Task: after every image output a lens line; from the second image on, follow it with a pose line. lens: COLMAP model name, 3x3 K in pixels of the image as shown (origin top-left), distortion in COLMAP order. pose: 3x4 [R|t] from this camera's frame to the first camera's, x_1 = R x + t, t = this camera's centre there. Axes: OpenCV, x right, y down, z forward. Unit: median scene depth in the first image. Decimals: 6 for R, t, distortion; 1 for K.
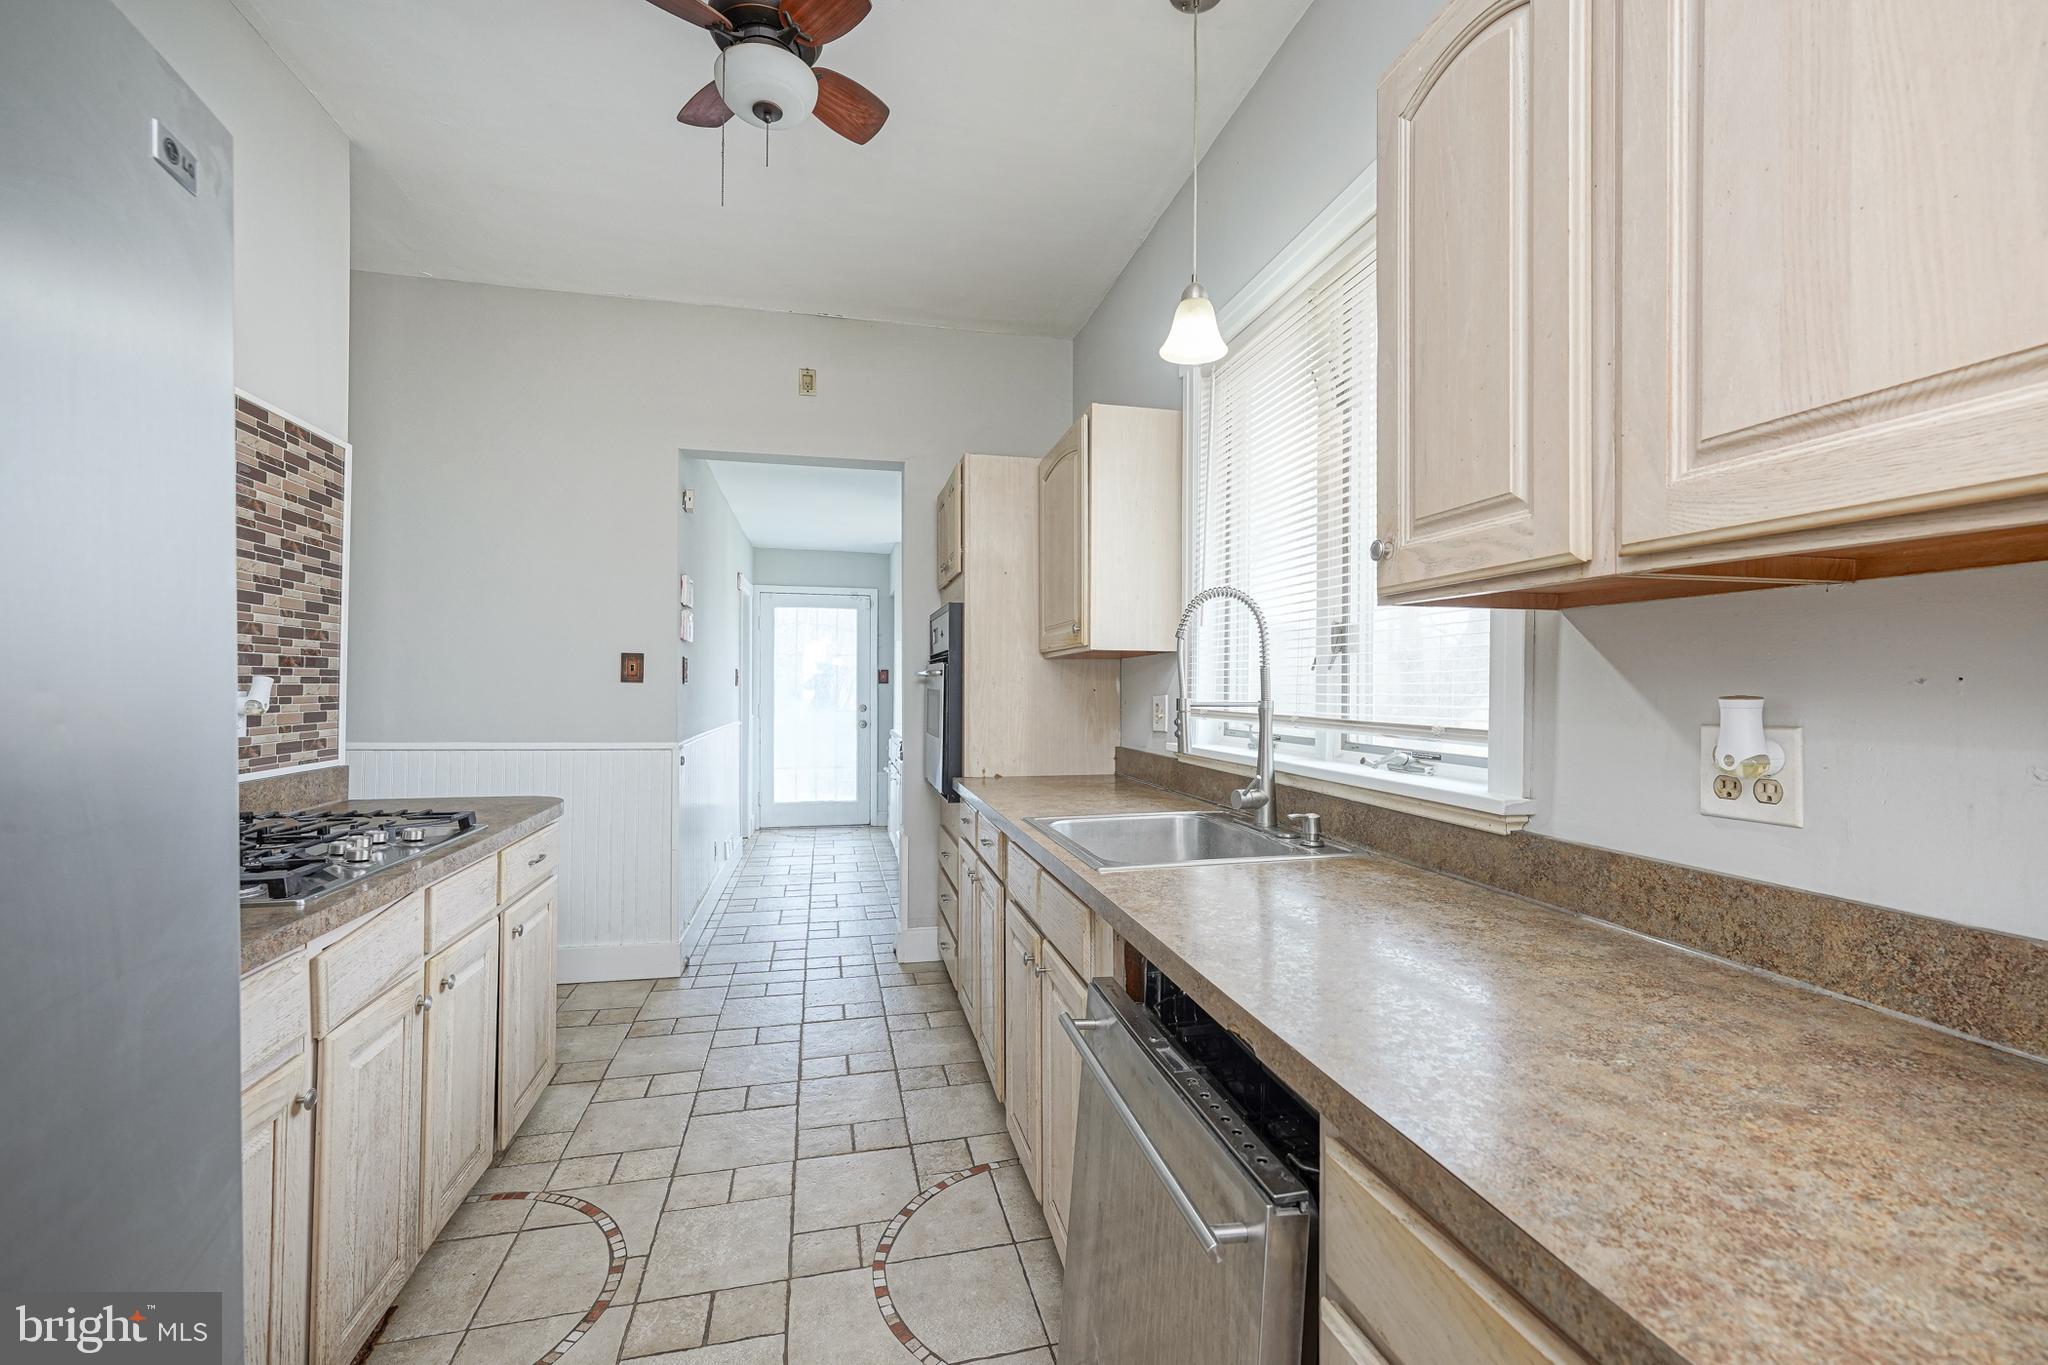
lens RADIAL K [[809.0, 0, 1024.0], [0, 809.0, 682.5], [0, 0, 1]] dist [0.002024, 0.000190]
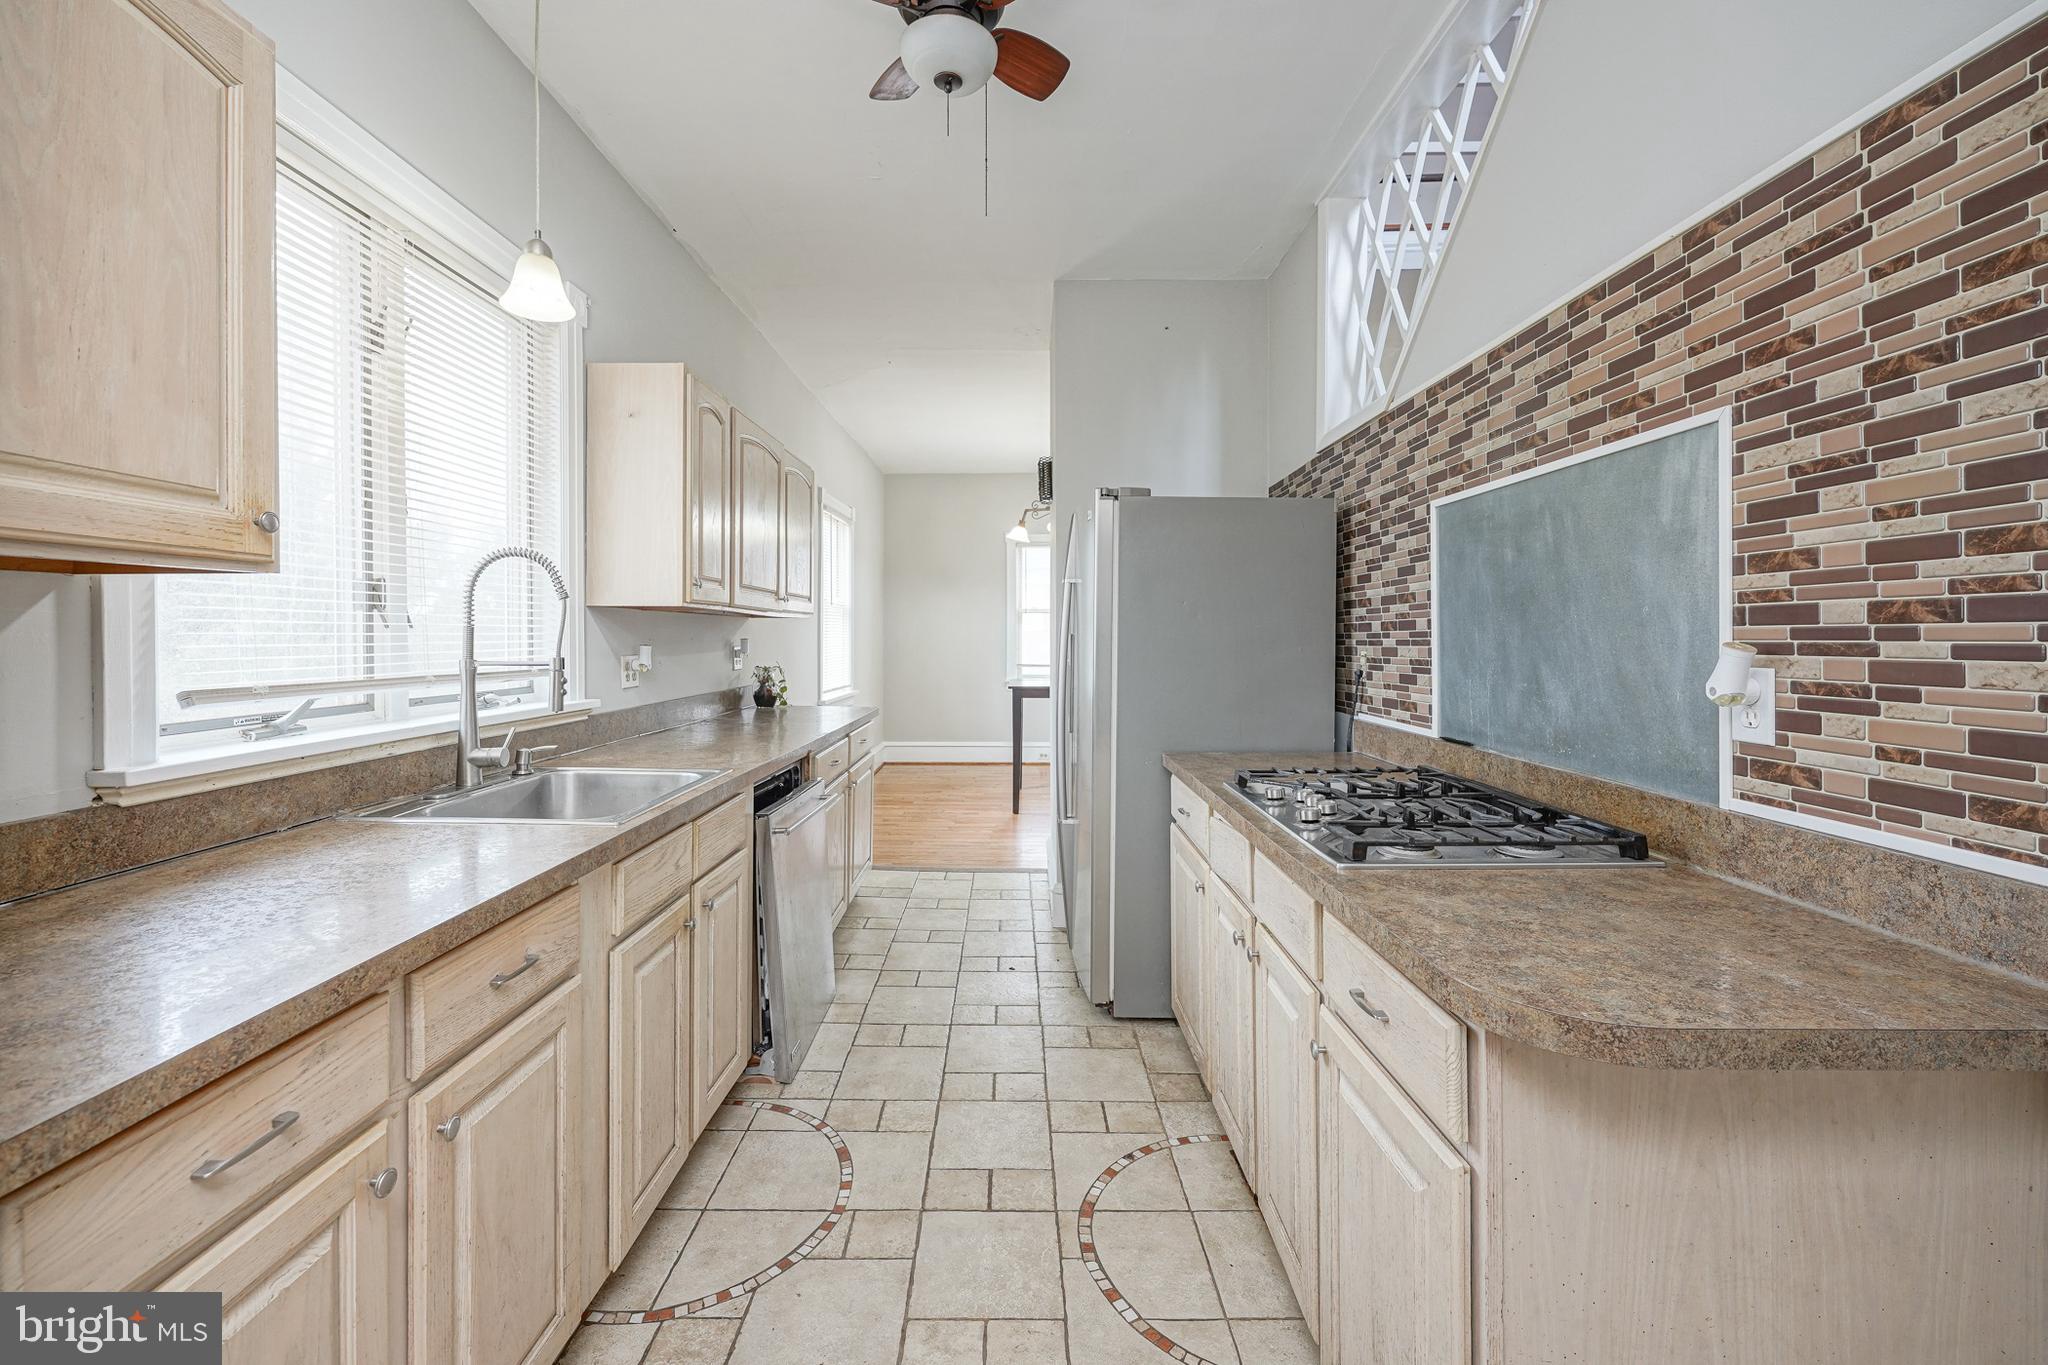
lens RADIAL K [[846.8, 0, 1017.8], [0, 846.8, 677.7], [0, 0, 1]] dist [-0.001725, -0.000216]
pose [[-0.971098, -0.017269, 0.238055, -0.563095], [-0.007117, 0.999031, 0.043438, -0.005821], [-0.238574, 0.040489, -0.970280, 1.713168]]
